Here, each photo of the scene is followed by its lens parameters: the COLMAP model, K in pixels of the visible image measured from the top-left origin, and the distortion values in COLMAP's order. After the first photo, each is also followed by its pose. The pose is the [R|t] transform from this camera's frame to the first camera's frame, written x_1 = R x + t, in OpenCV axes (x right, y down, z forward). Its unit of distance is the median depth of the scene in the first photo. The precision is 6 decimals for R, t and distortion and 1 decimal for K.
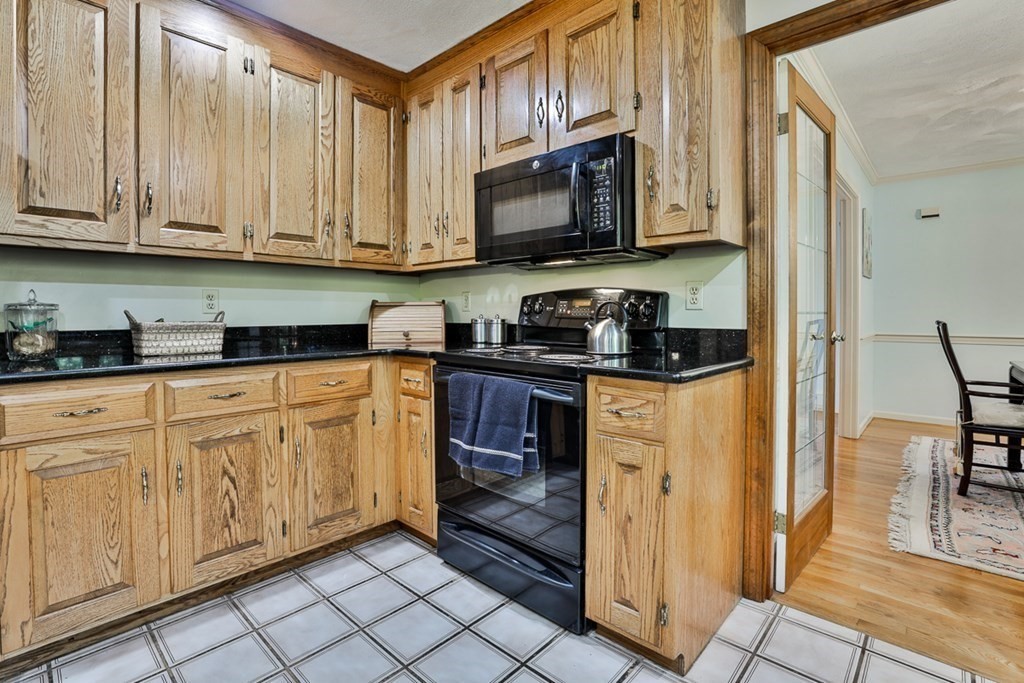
lens RADIAL K [[507.6, 0, 461.2], [0, 507.6, 316.1], [0, 0, 1]] dist [-0.036248, 0.000355]
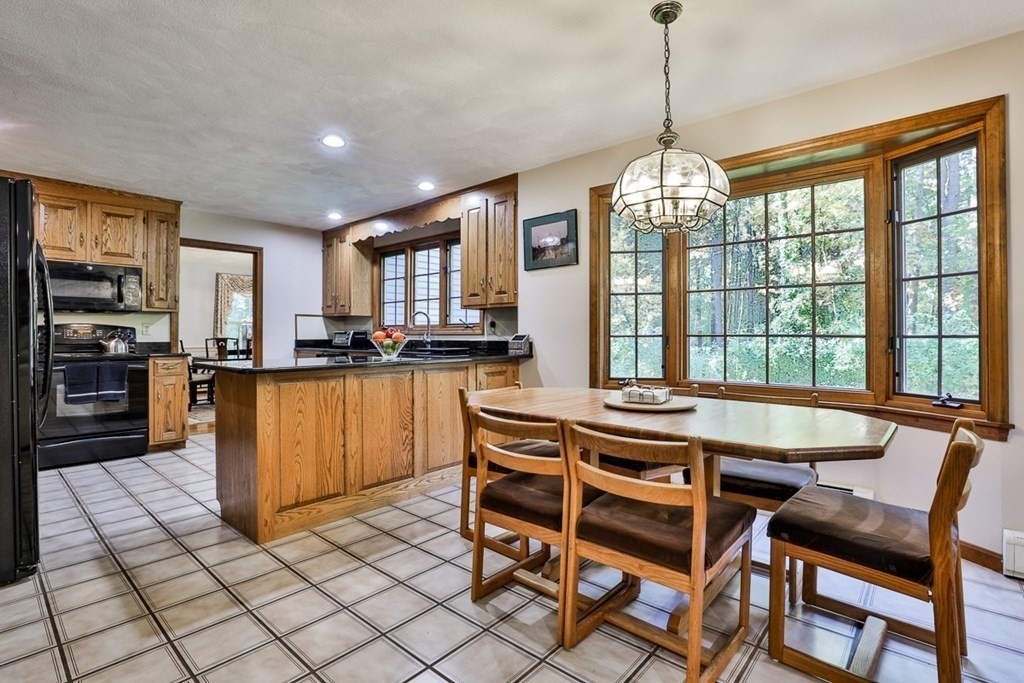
lens RADIAL K [[484.9, 0, 523.5], [0, 484.9, 332.4], [0, 0, 1]] dist [-0.037018, 0.012249]
pose [[-0.063252, 0.009002, 0.997957, -2.015322], [0.007489, 0.999935, -0.008545, 0.010048], [-0.997970, 0.006933, -0.063315, -0.738015]]
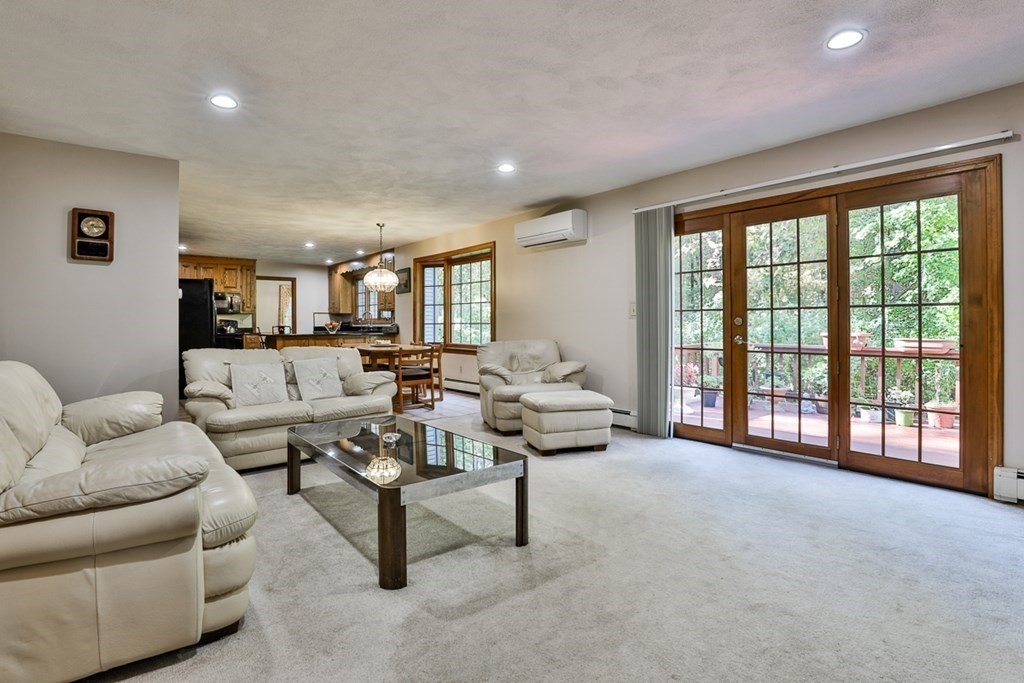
lens RADIAL K [[508.1, 0, 496.2], [0, 508.1, 325.7], [0, 0, 1]] dist [-0.047769, 0.014224]
pose [[0.132278, -0.001631, 0.991211, -4.300304], [0.012283, 0.999925, 0.000006, 0.034957], [-0.991137, 0.012174, 0.132288, -2.282867]]
